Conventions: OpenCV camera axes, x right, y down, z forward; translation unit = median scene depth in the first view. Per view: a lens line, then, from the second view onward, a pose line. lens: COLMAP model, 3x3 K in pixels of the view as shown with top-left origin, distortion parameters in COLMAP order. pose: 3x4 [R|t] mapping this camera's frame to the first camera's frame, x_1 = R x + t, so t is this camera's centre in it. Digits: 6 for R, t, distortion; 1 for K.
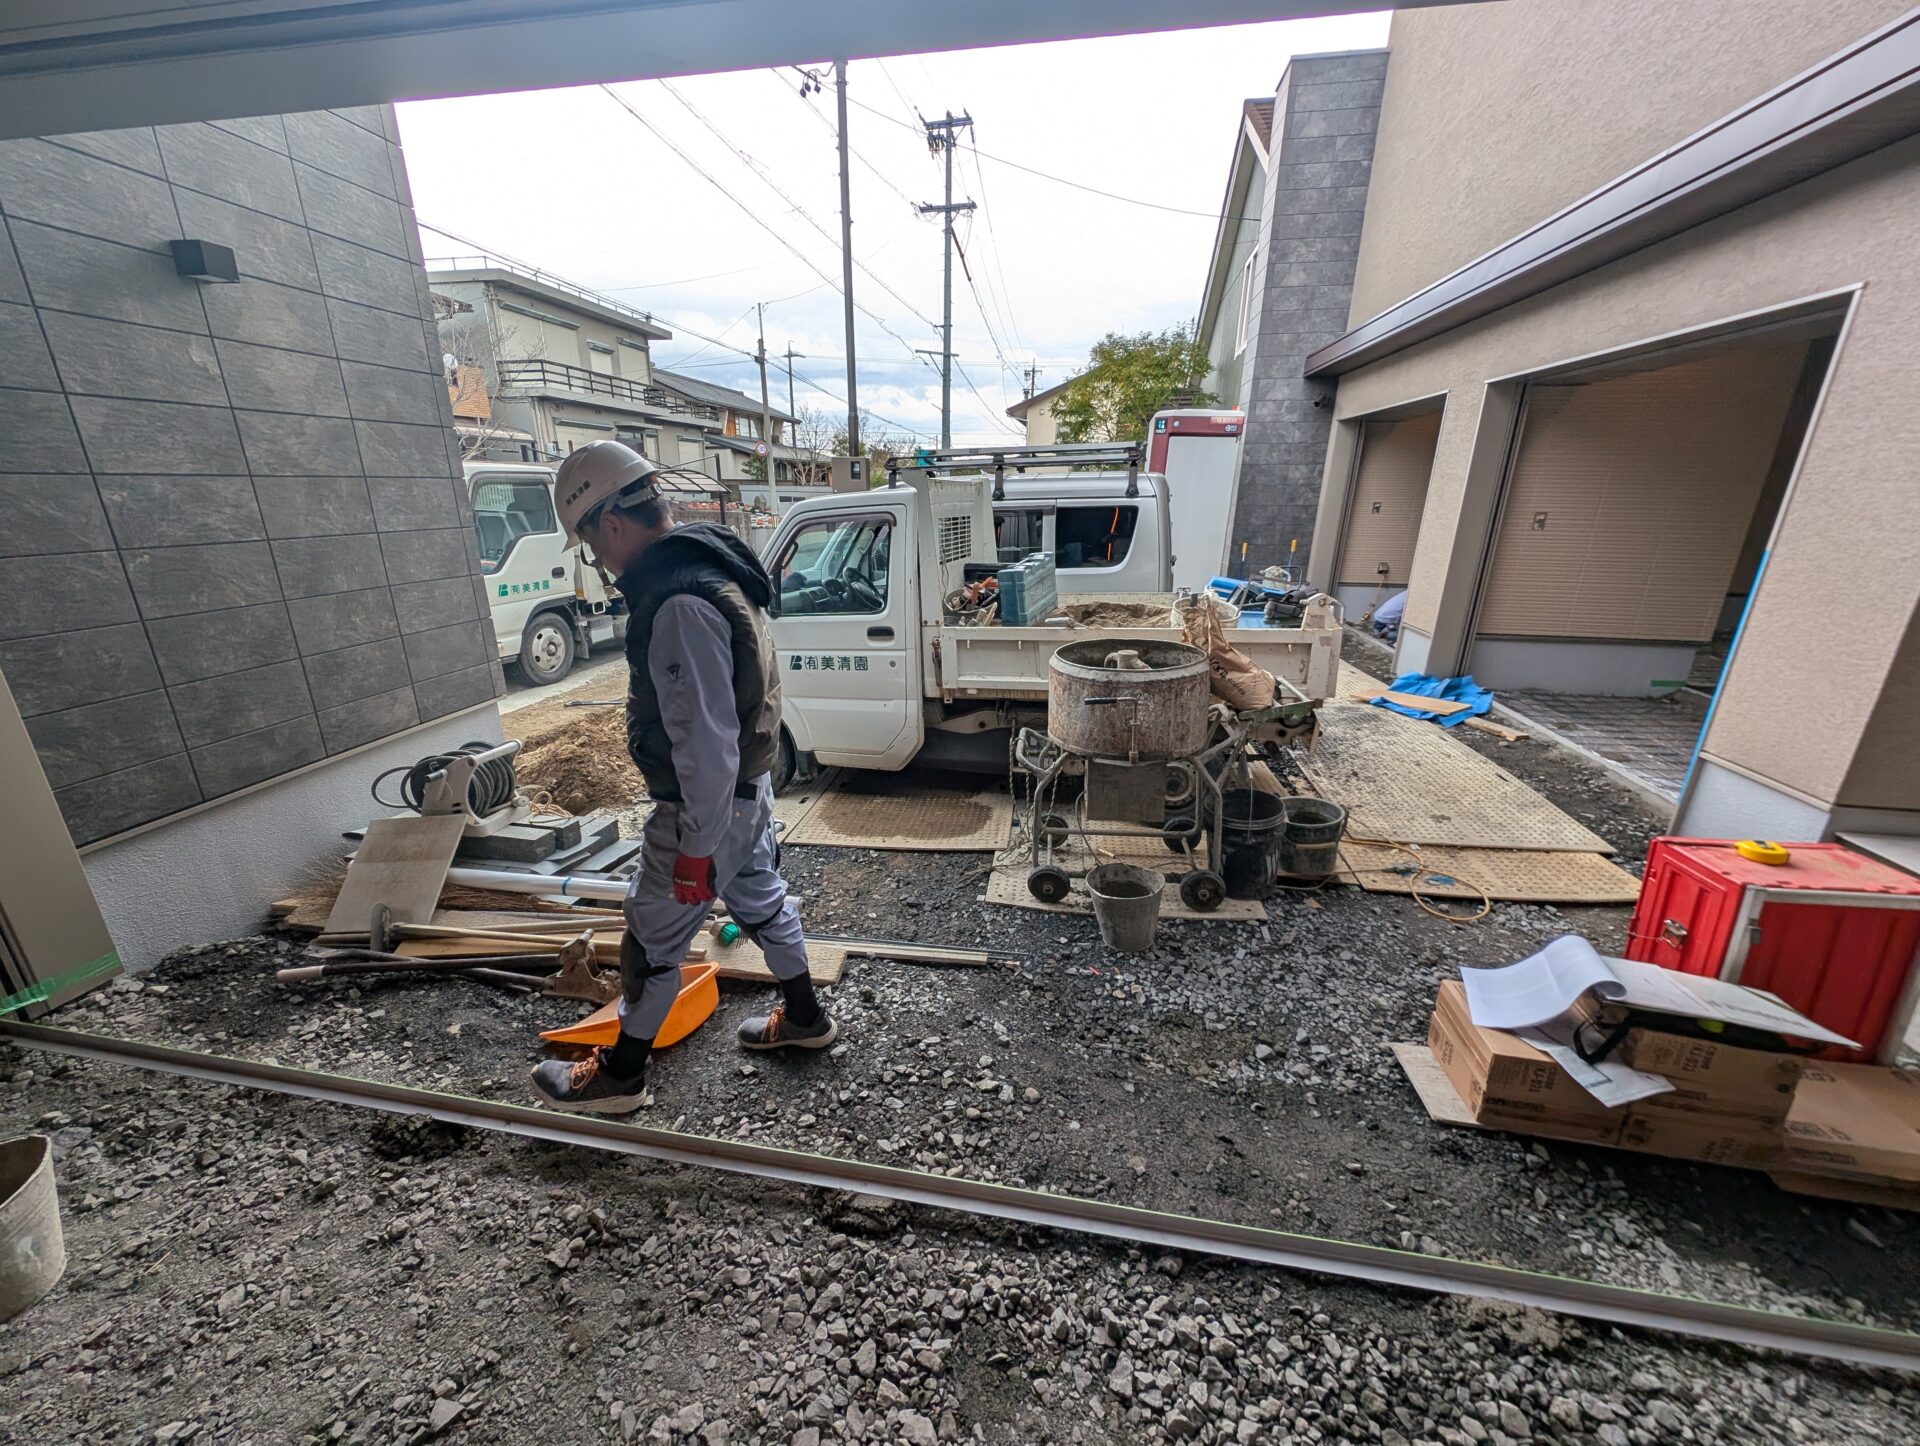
lens RADIAL K [[718.9, 0, 955.0], [0, 718.9, 727.2], [0, 0, 1]] dist [-0.013627, -0.000079]
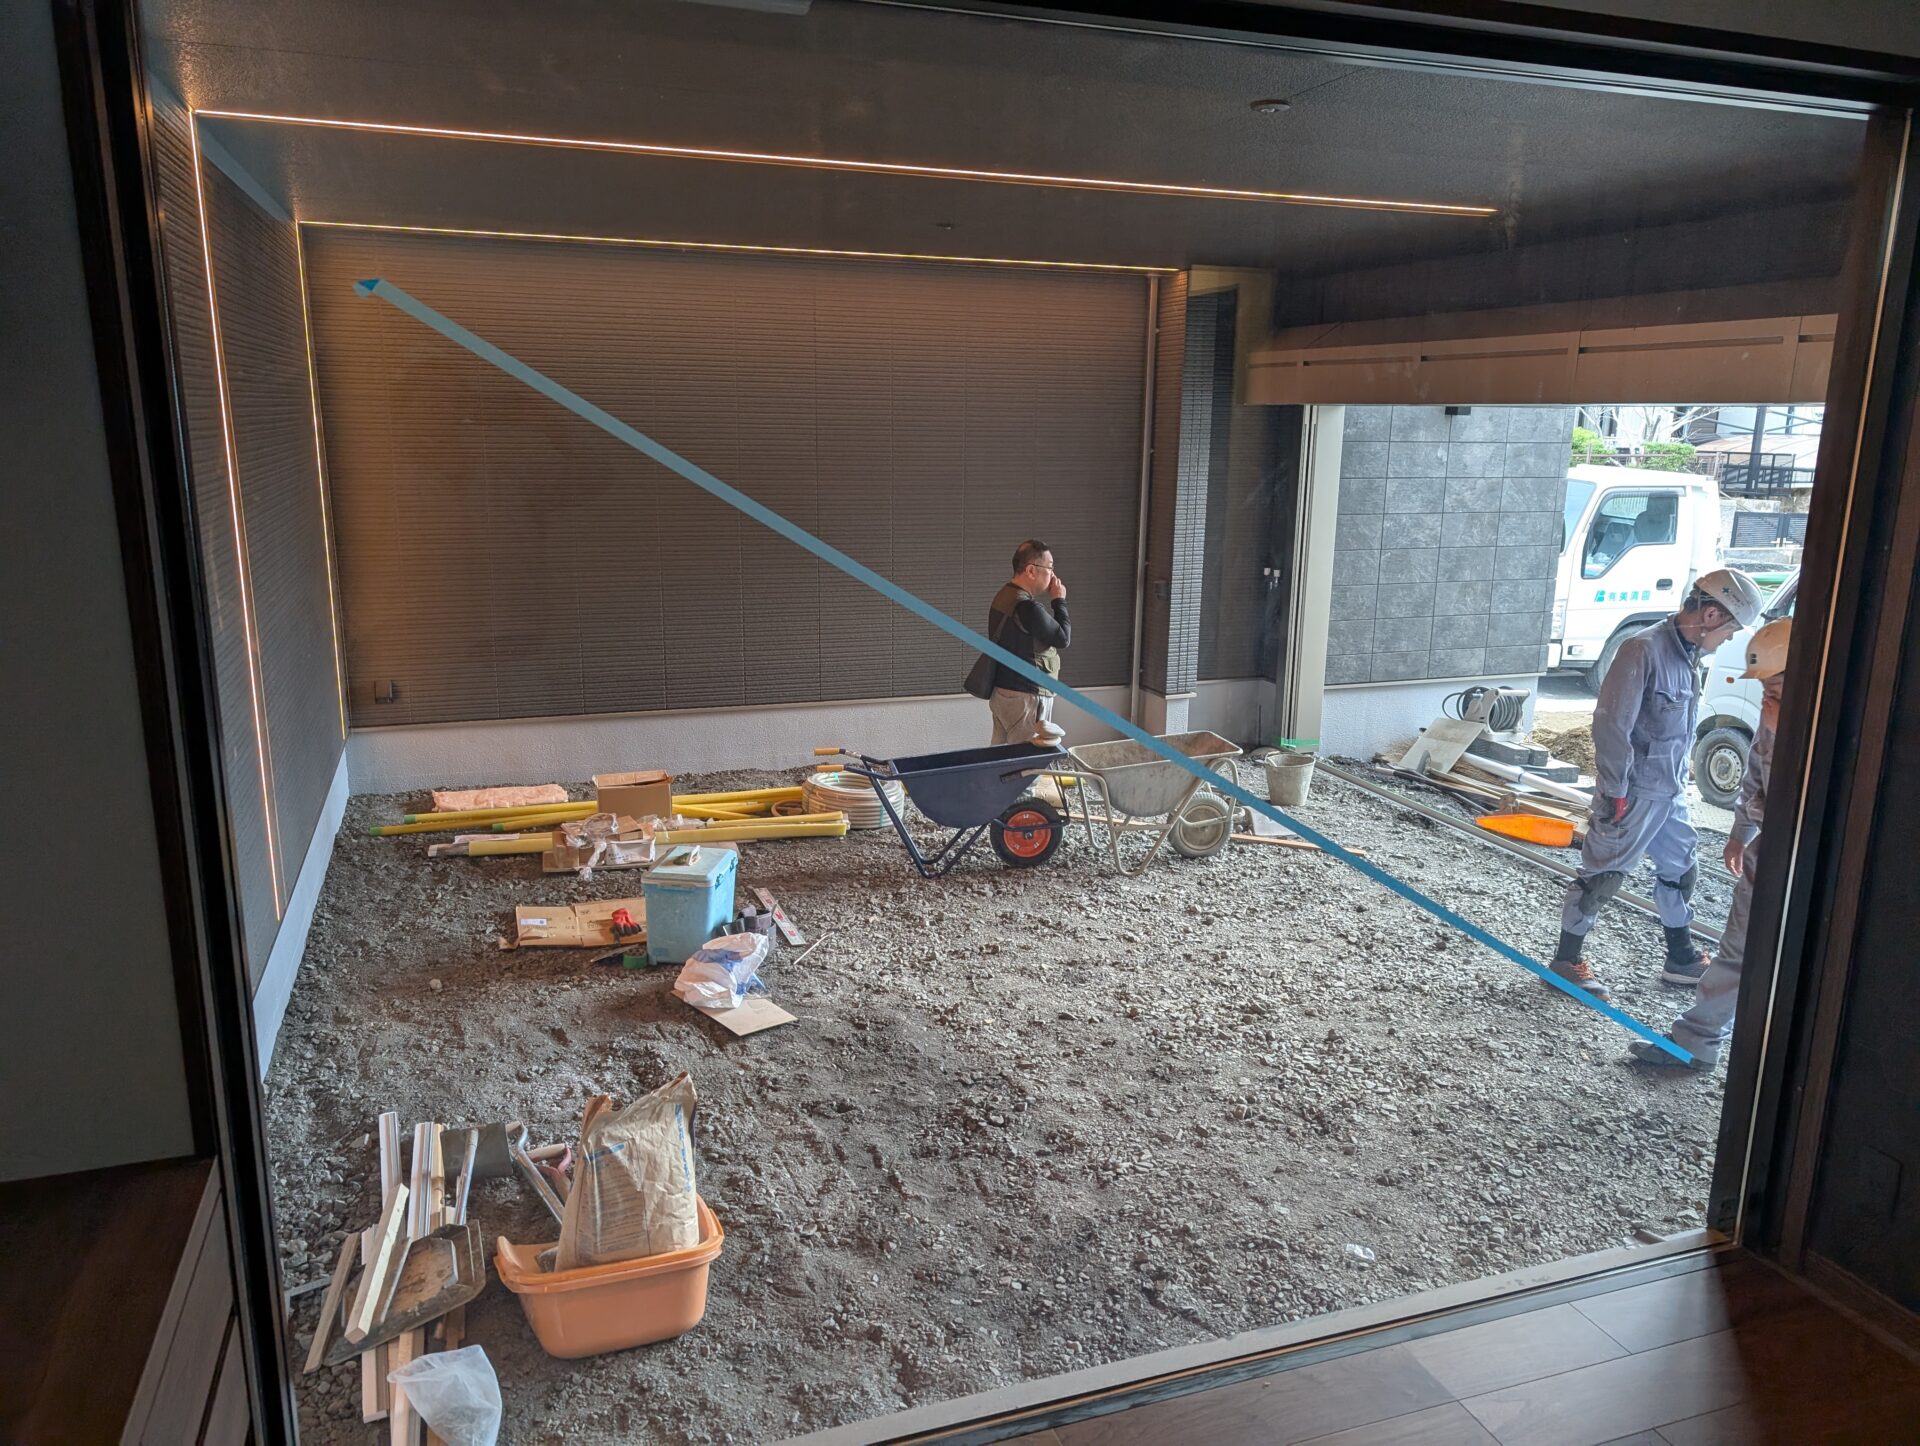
lens RADIAL K [[1389.7, 0, 969.8], [0, 1389.7, 731.3], [0, 0, 1]] dist [0.008672, -0.004362]
pose [[0.489212, 0.197624, -0.849480, 1.390343], [-0.284788, 0.956799, 0.058583, 0.281541], [0.824359, 0.213262, 0.524358, -1.570014]]
